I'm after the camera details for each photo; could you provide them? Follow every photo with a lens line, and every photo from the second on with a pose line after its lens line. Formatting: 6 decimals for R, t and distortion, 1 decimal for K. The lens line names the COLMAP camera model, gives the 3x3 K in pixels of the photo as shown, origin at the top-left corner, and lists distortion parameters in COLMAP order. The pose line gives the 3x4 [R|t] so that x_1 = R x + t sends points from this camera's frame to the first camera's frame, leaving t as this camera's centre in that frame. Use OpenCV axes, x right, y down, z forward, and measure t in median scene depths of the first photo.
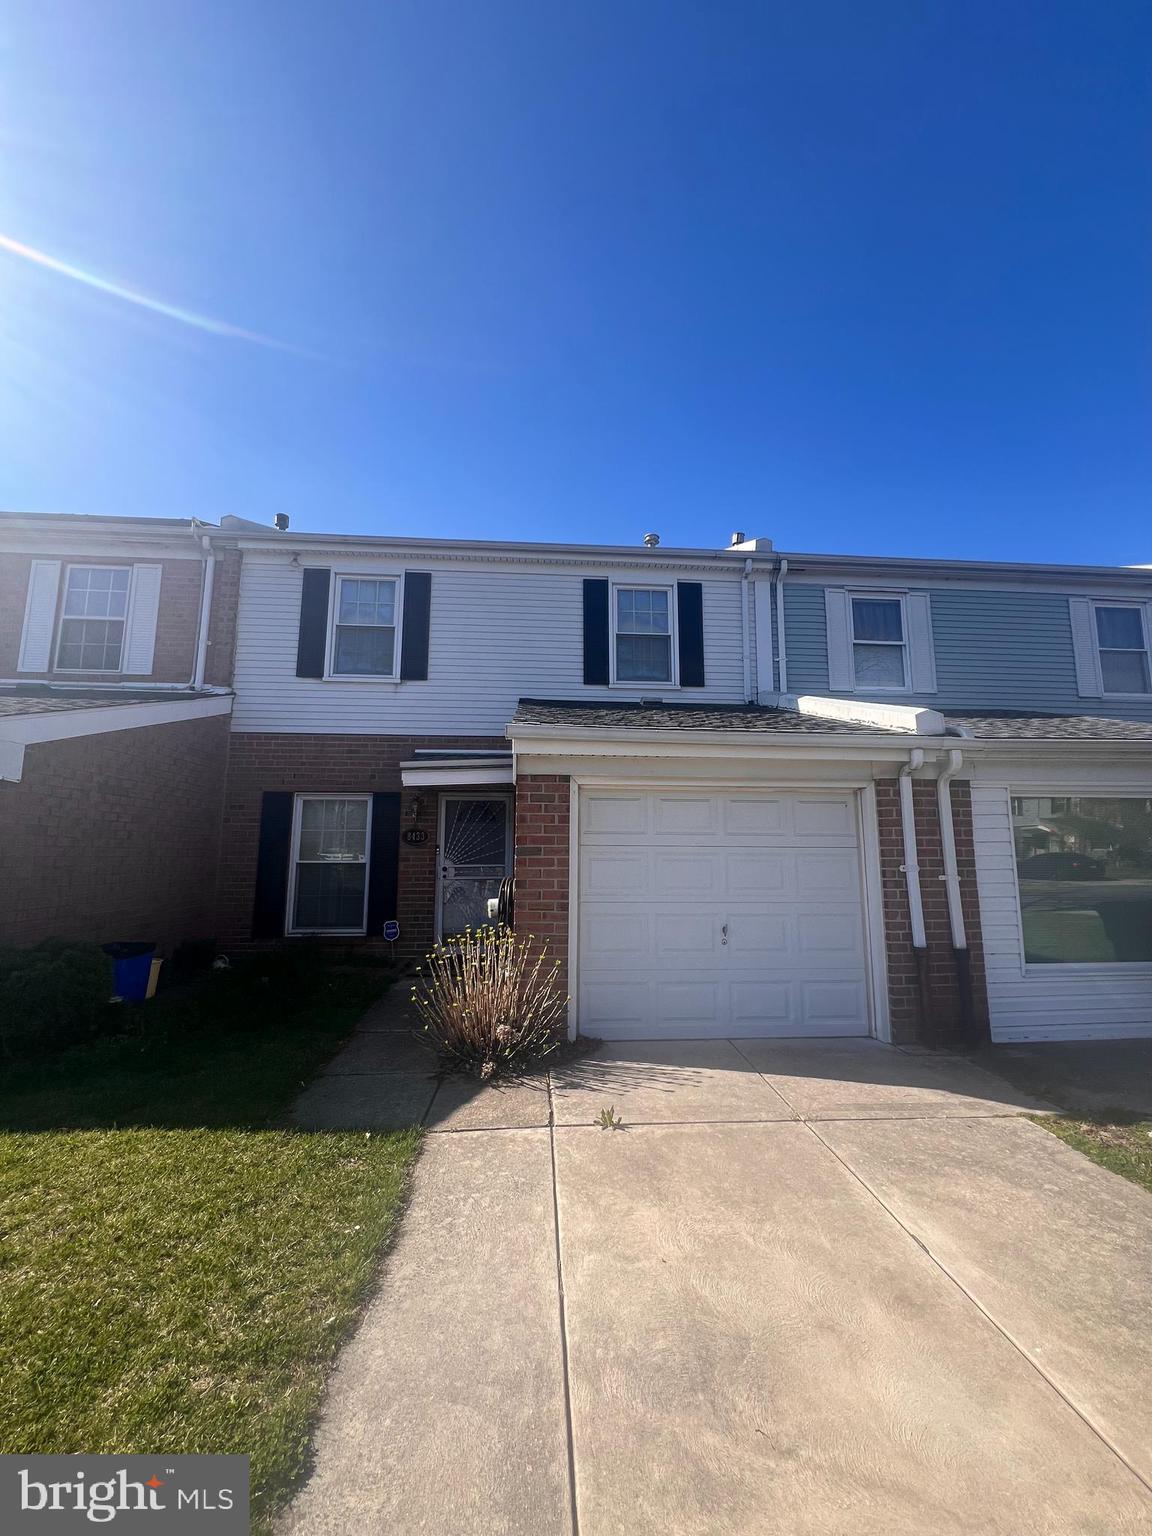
lens RADIAL K [[583.3, 0, 576.0], [0, 583.3, 768.0], [0, 0, 1]] dist [-0.000027, -0.000037]
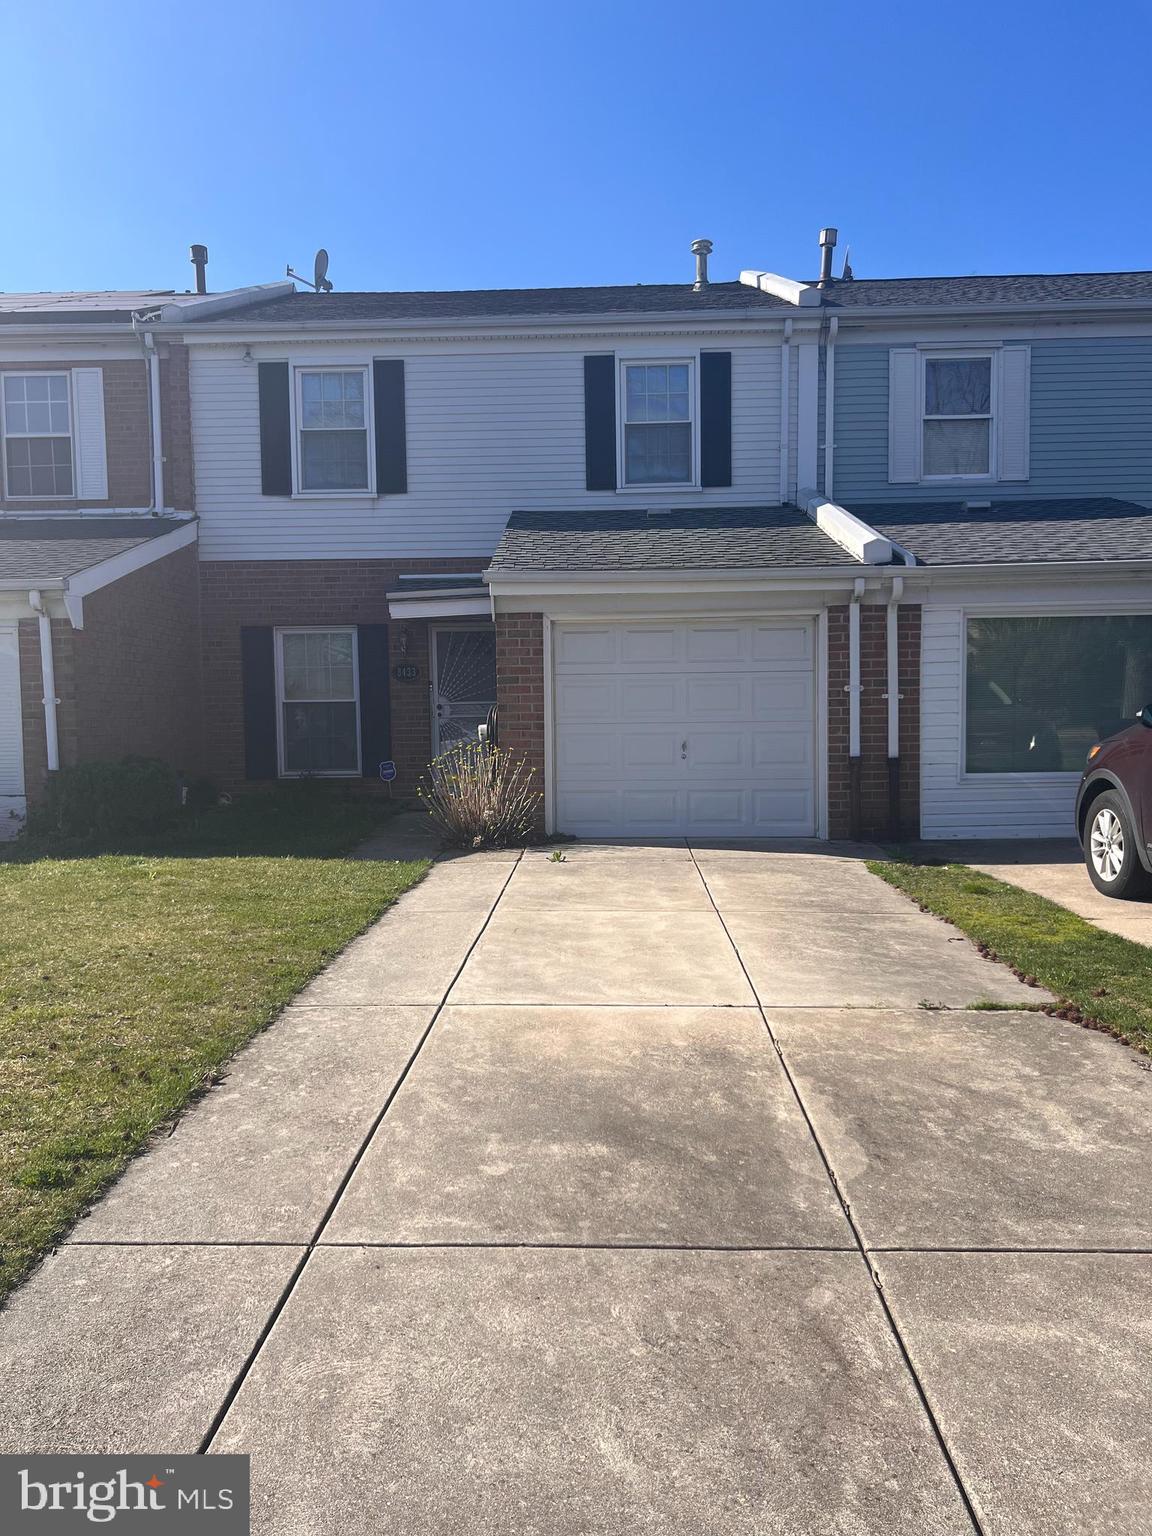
lens RADIAL K [[1203.5, 0, 576.0], [0, 1203.5, 768.0], [0, 0, 1]] dist [0.176044, -0.506372]
pose [[0.993761, -0.012669, -0.110805, 0.199764], [0.033527, 0.981507, 0.188469, -0.084190], [0.106368, -0.191008, 0.975808, -0.859914]]
